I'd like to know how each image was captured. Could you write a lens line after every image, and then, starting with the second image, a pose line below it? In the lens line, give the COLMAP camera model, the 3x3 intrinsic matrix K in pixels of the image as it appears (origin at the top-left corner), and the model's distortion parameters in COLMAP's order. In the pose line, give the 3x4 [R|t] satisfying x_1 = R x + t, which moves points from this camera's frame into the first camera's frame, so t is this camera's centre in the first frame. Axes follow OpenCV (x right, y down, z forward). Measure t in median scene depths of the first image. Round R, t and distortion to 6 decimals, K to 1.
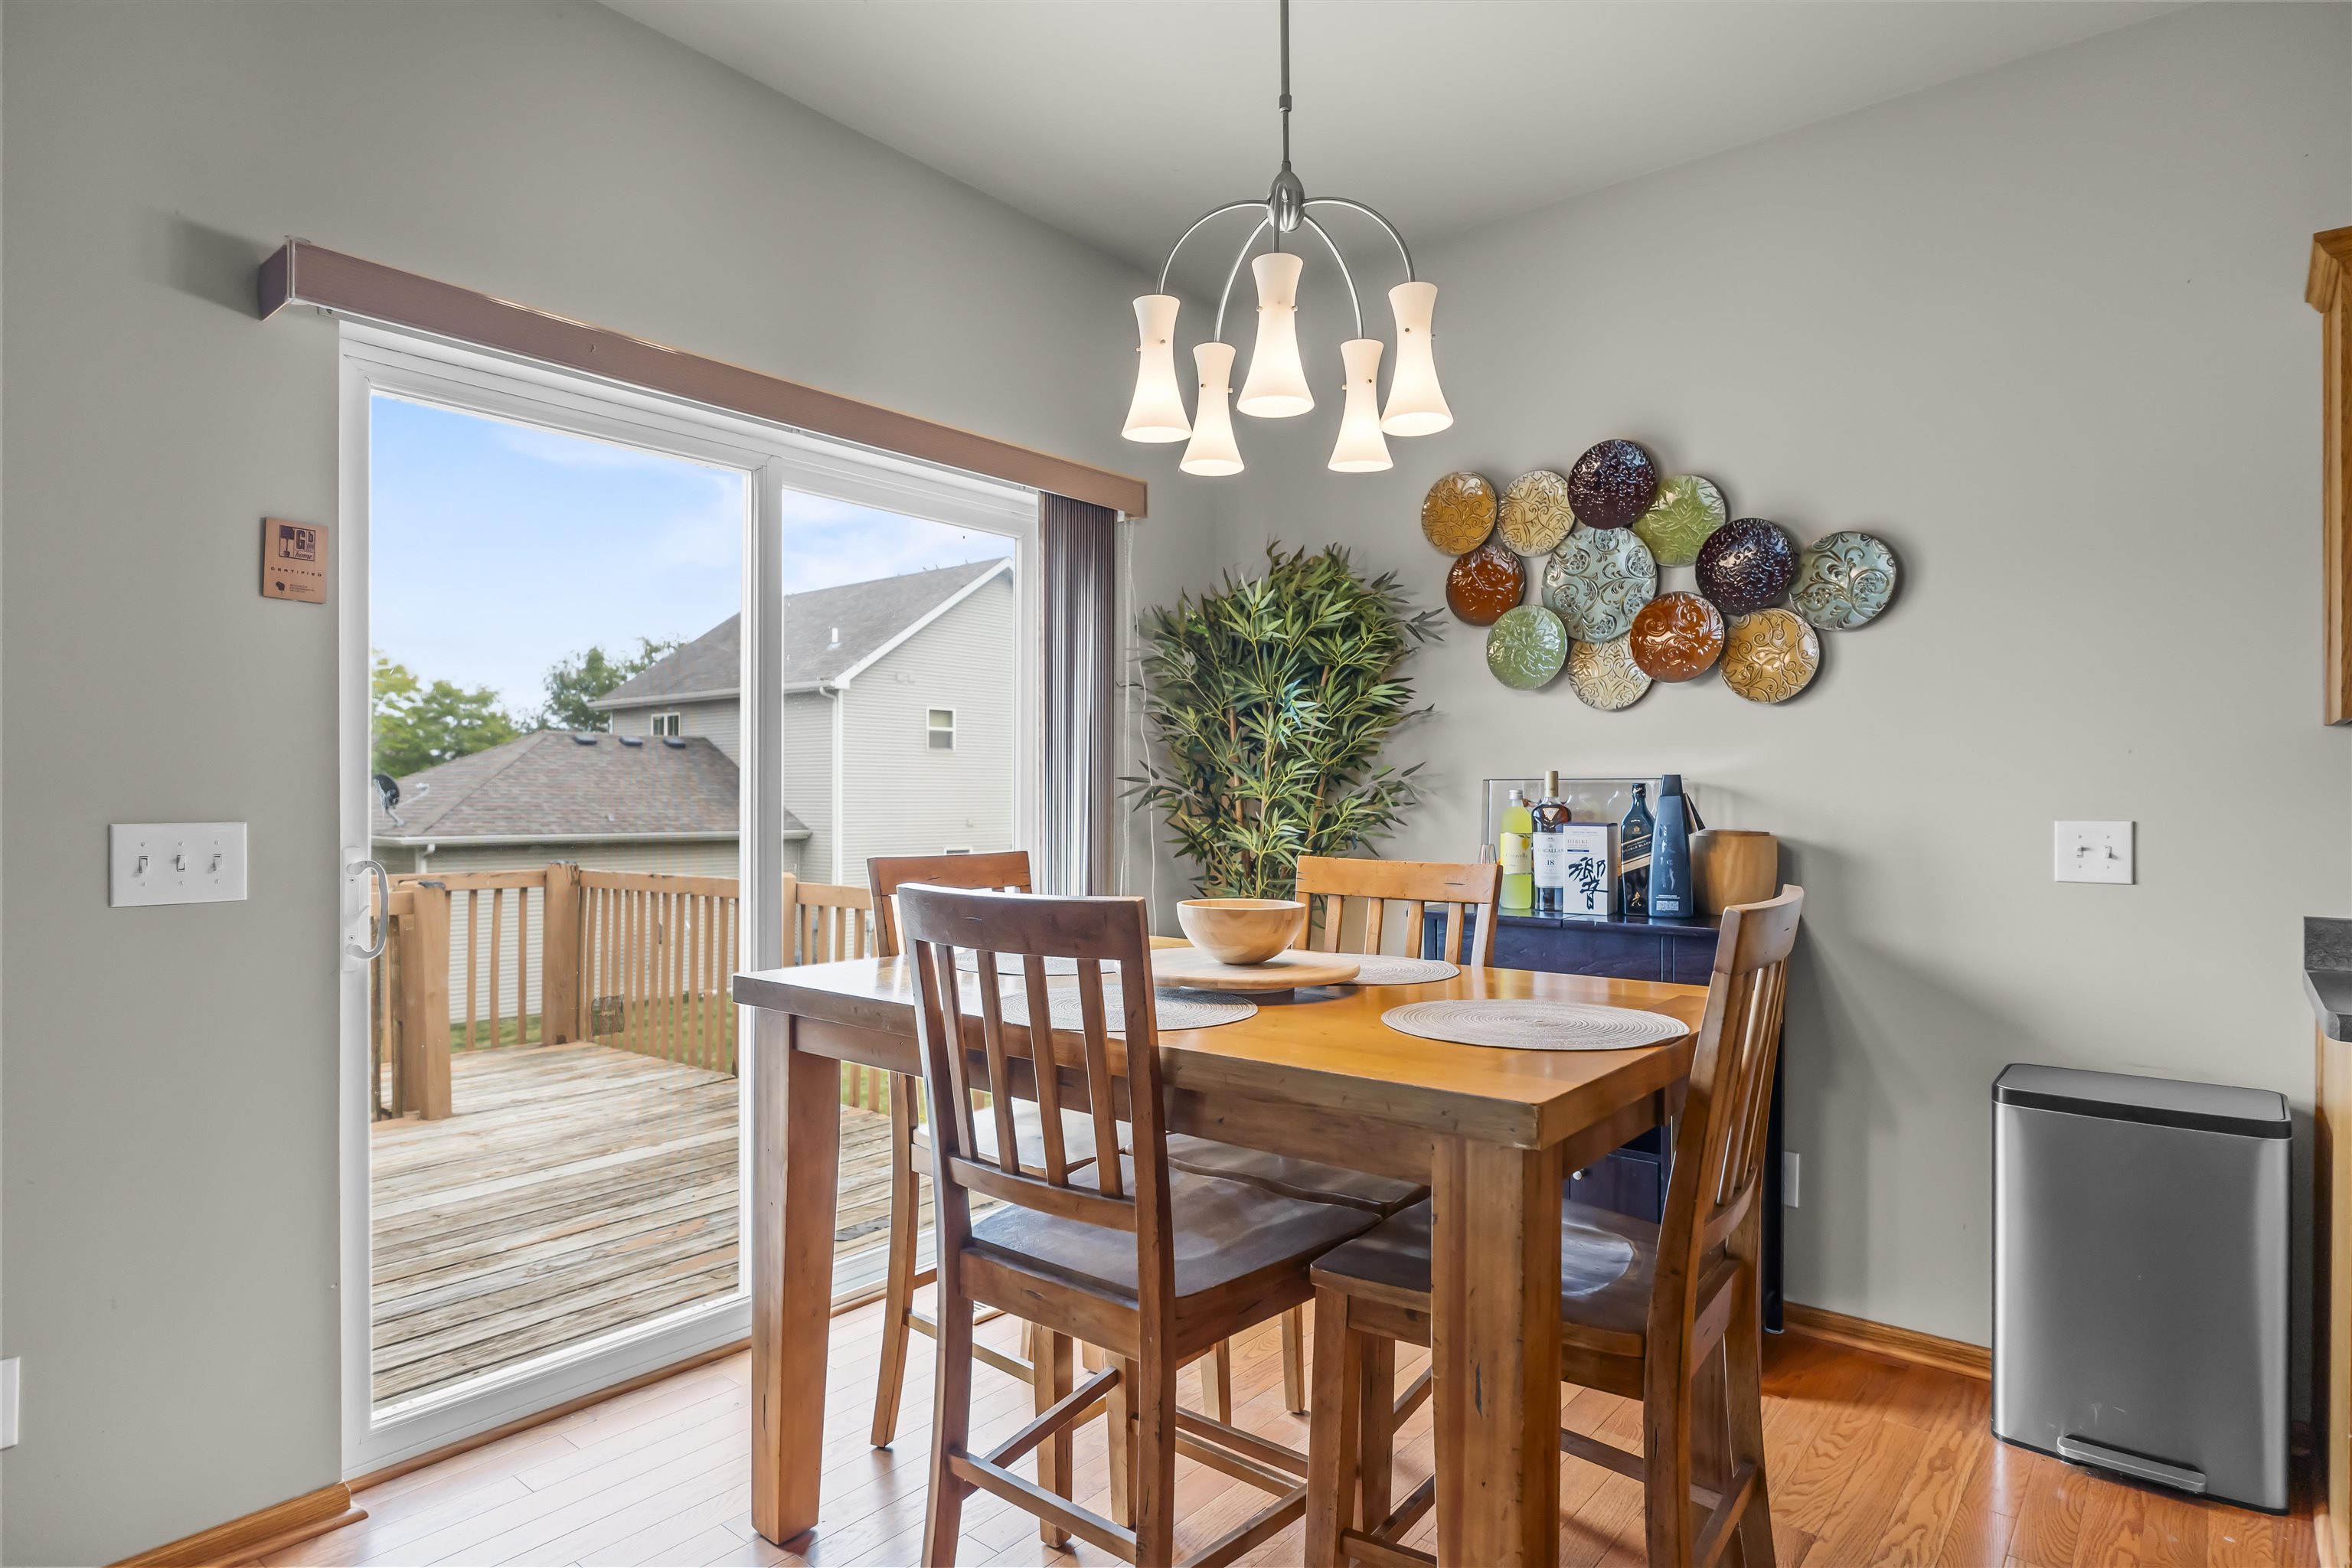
lens RADIAL K [[1284.8, 0, 1176.2], [0, 1284.8, 796.0], [0, 0, 1]] dist [-0.001872, -0.001338]
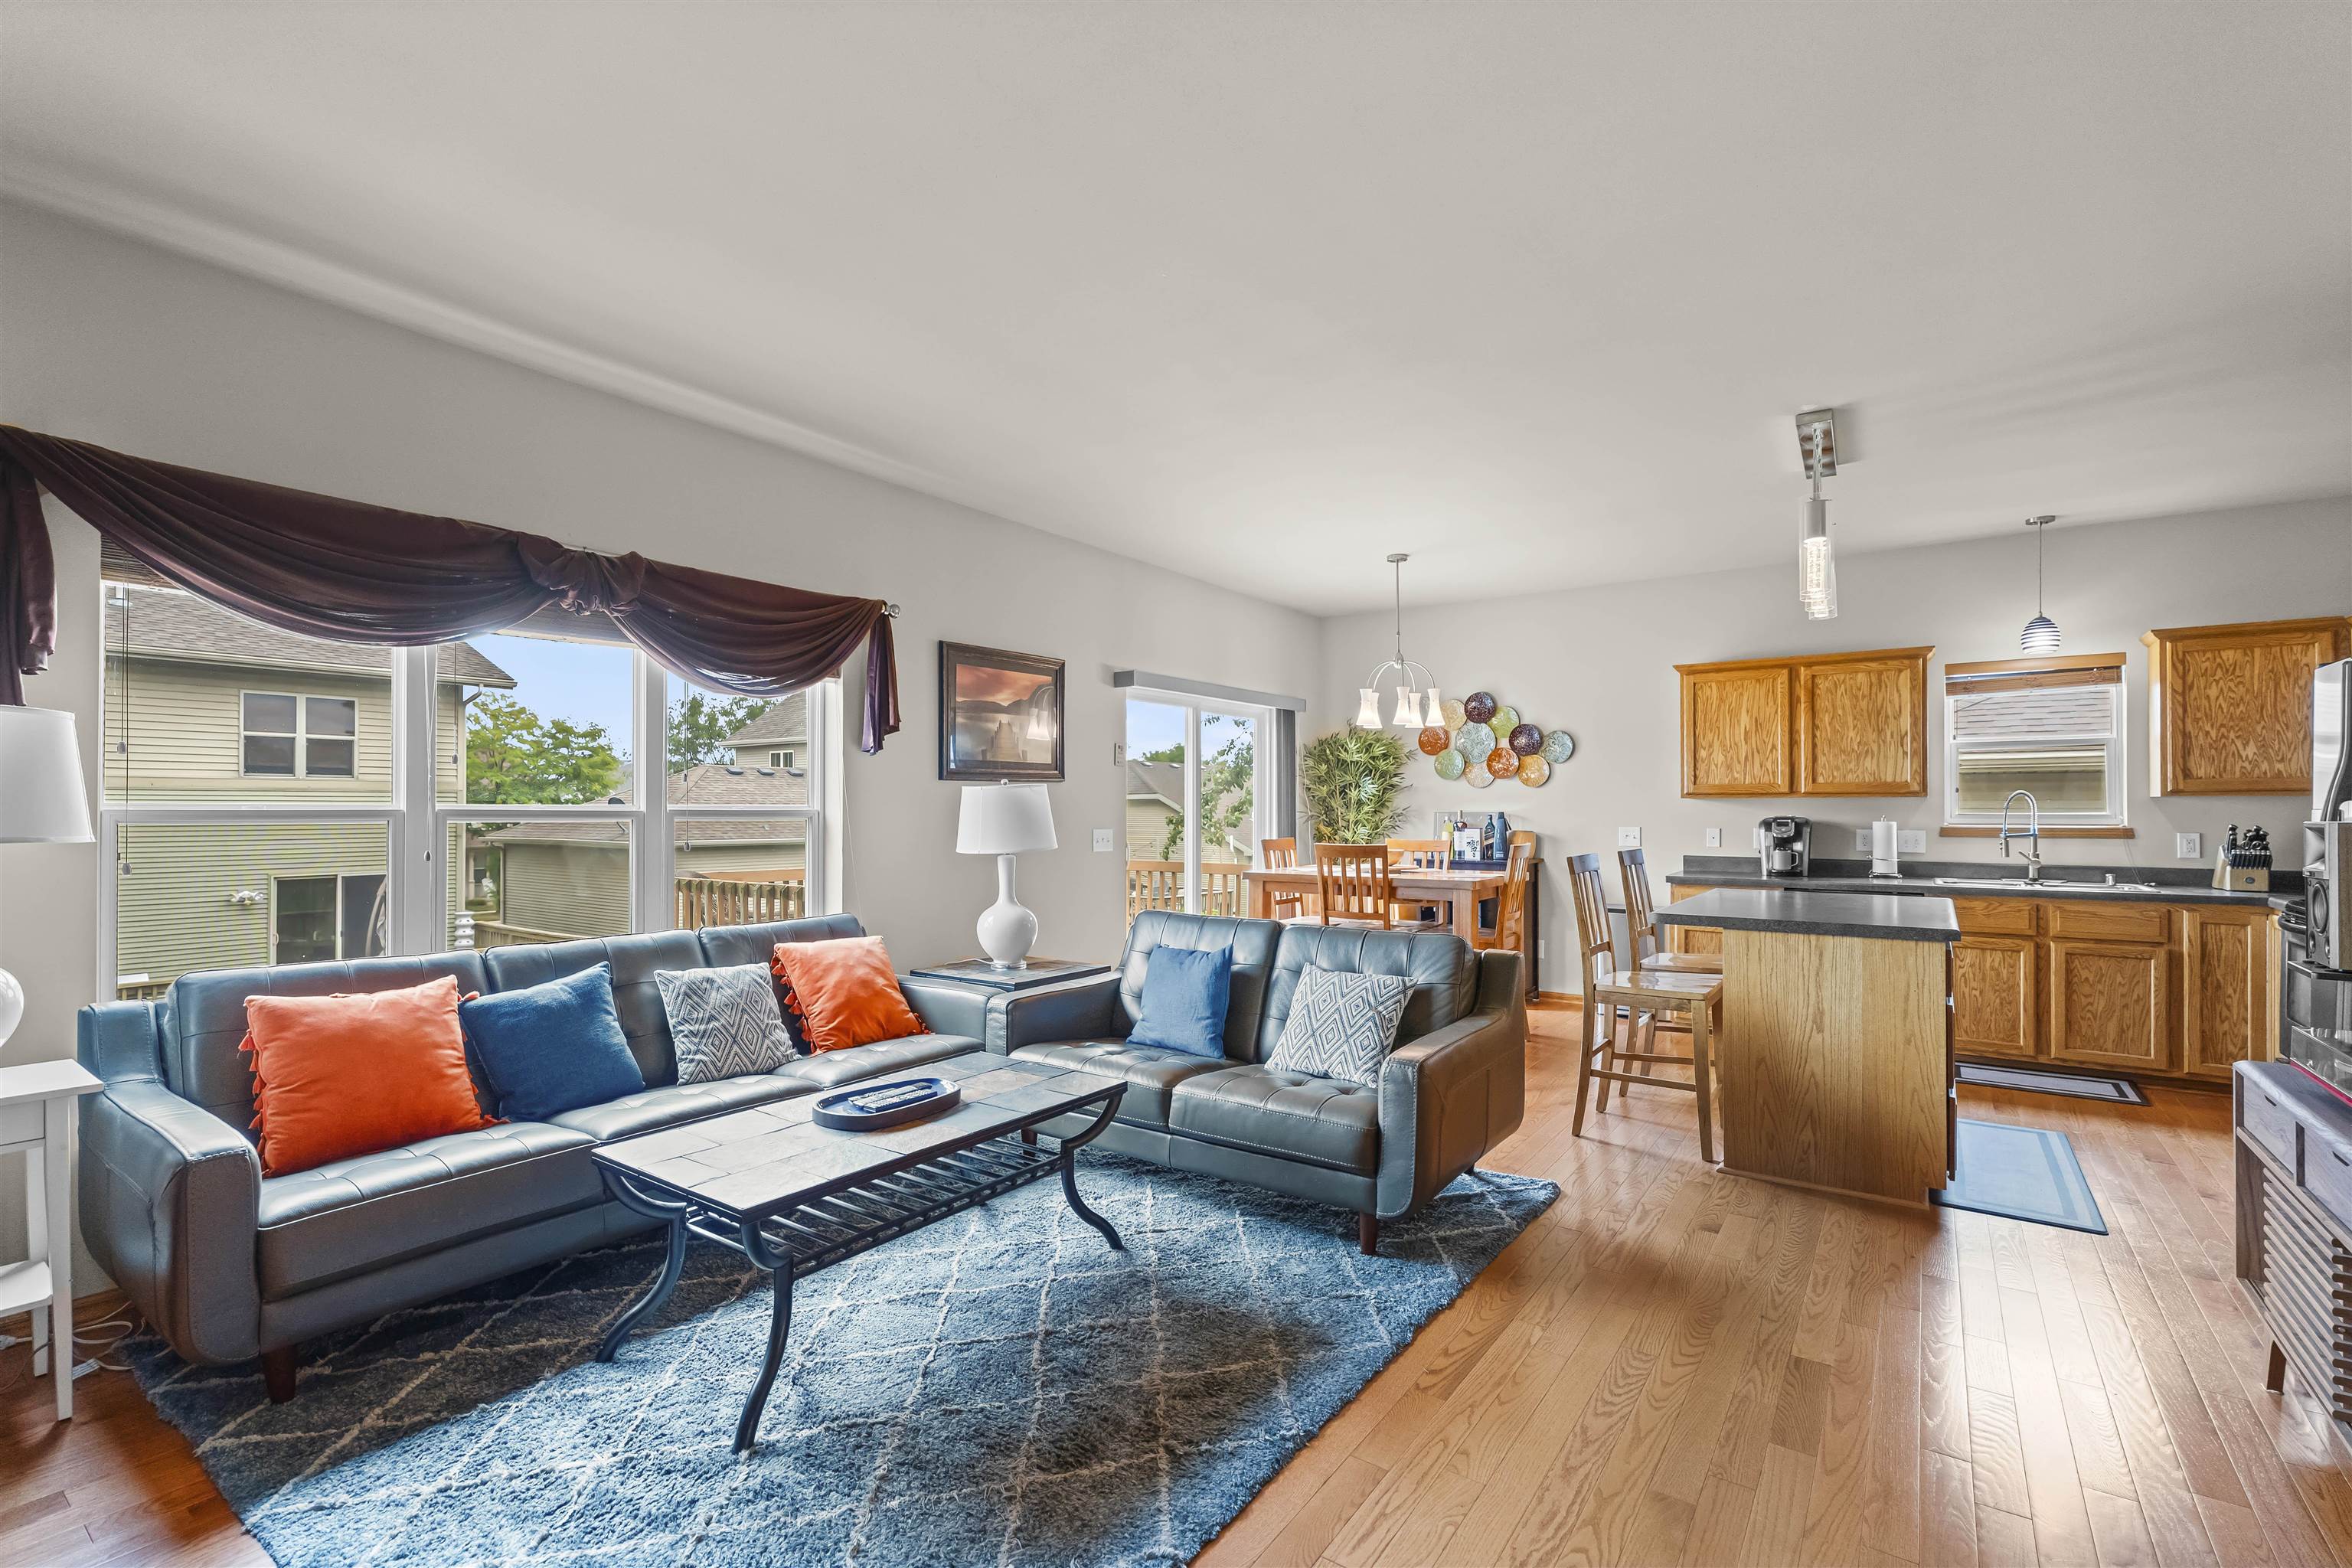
lens RADIAL K [[1039.2, 0, 1156.0], [0, 1039.2, 797.3], [0, 0, 1]] dist [-0.000910, -0.000968]
pose [[0.998808, -0.000420, 0.048800, -0.458876], [0.000921, 0.999947, -0.010259, -0.022396], [-0.048793, 0.010291, 0.998756, -1.182843]]
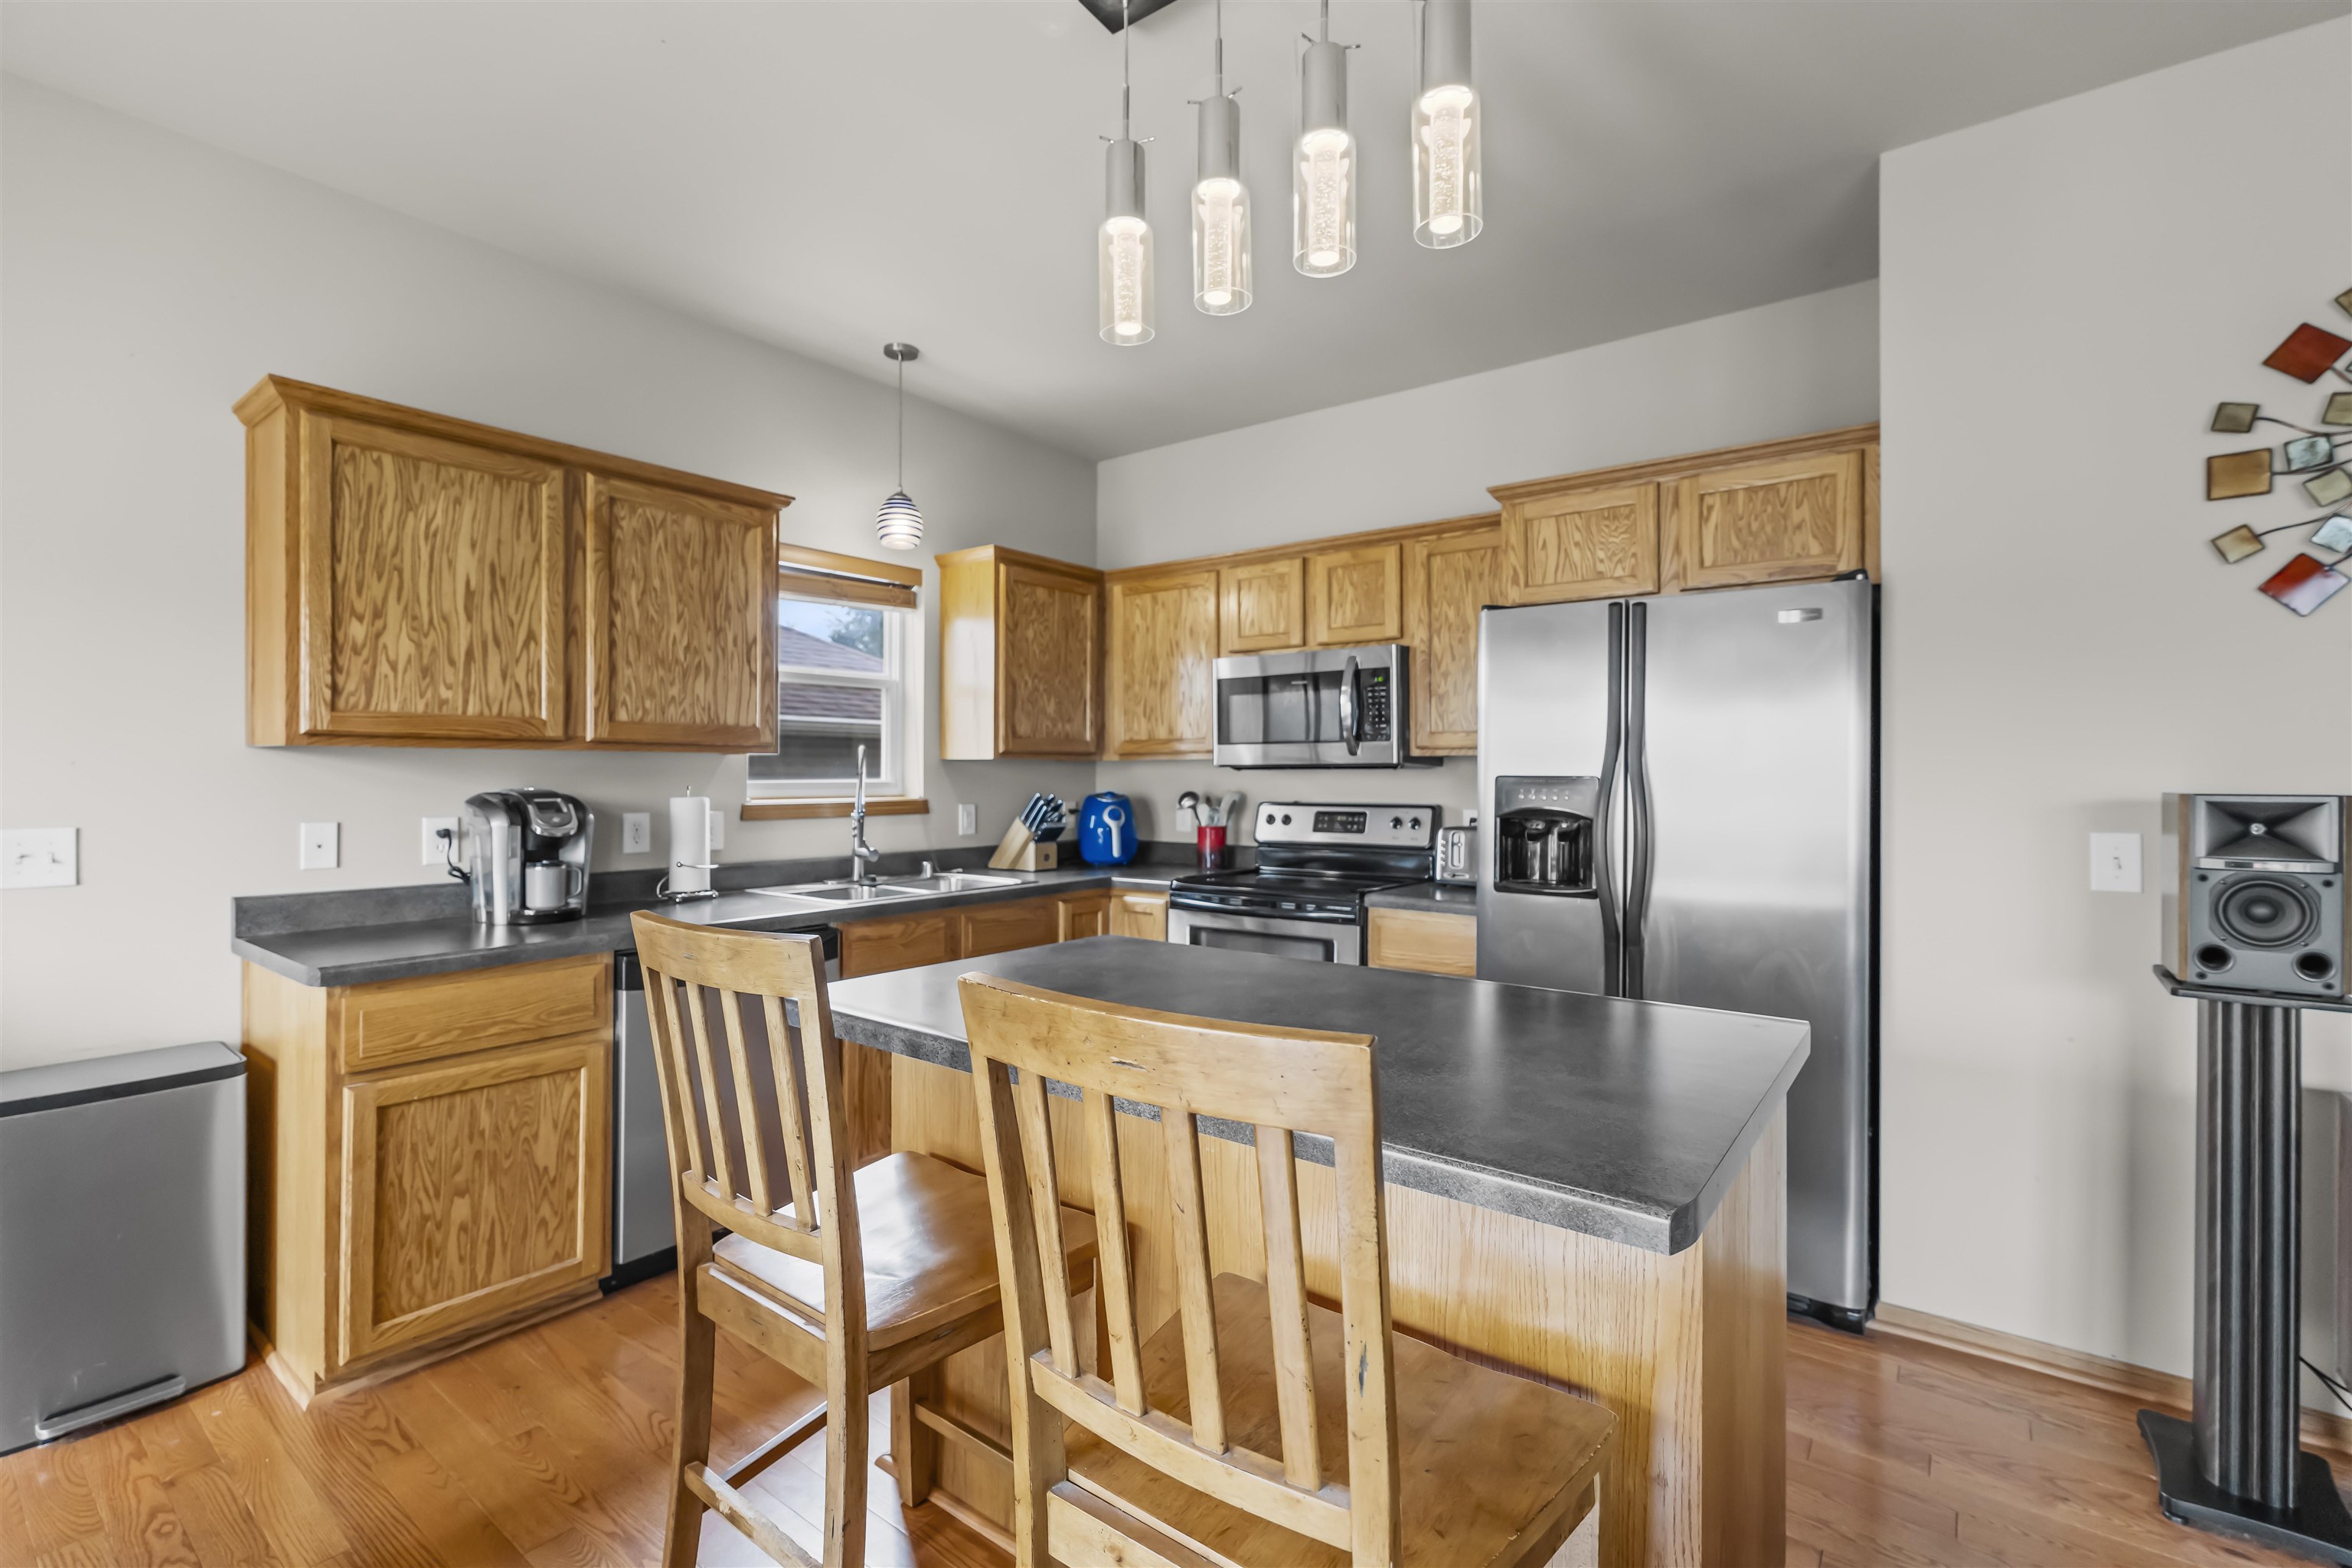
lens RADIAL K [[1046.8, 0, 1171.8], [0, 1046.8, 771.2], [0, 0, 1]] dist [-0.001503, -0.000371]
pose [[-0.033276, 0.002683, 0.999443, -0.133378], [-0.000770, 0.999996, -0.002710, -0.020549], [-0.999446, -0.000860, -0.033273, 0.075805]]
